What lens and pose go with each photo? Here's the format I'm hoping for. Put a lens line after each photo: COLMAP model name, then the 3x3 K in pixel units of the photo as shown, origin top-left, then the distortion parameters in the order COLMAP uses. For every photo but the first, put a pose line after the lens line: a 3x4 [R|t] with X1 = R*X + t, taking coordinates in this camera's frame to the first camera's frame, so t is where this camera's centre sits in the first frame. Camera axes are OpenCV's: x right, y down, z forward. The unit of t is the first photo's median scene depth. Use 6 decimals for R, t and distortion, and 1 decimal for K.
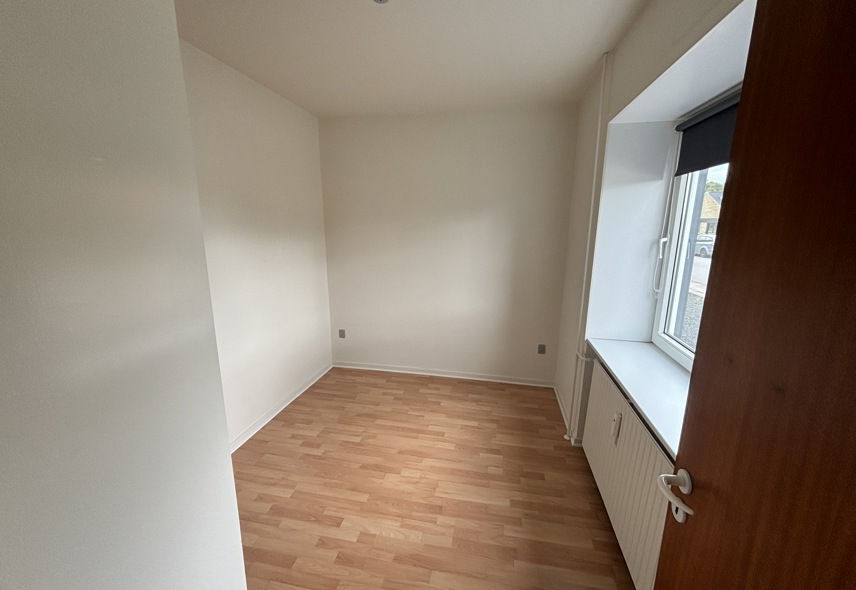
lens RADIAL K [[347.0, 0, 428.0], [0, 347.0, 295.0], [0, 0, 1]] dist [0.003924, -0.000260]
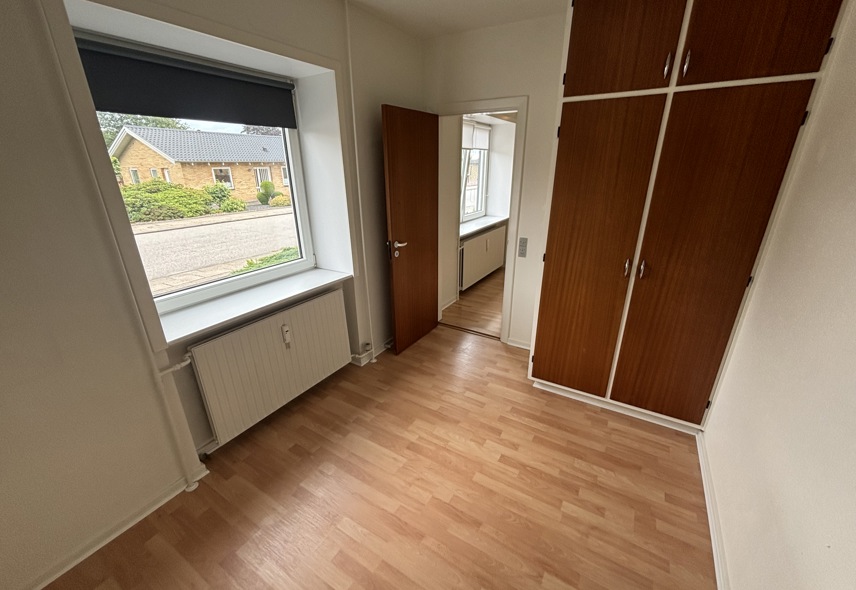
lens RADIAL K [[347.0, 0, 428.0], [0, 347.0, 295.0], [0, 0, 1]] dist [0.003924, -0.000260]
pose [[-0.938747, -0.114206, 0.325132, -0.315465], [0.078420, 0.847935, 0.524267, -0.342750], [-0.335566, 0.517651, -0.787040, 1.584096]]
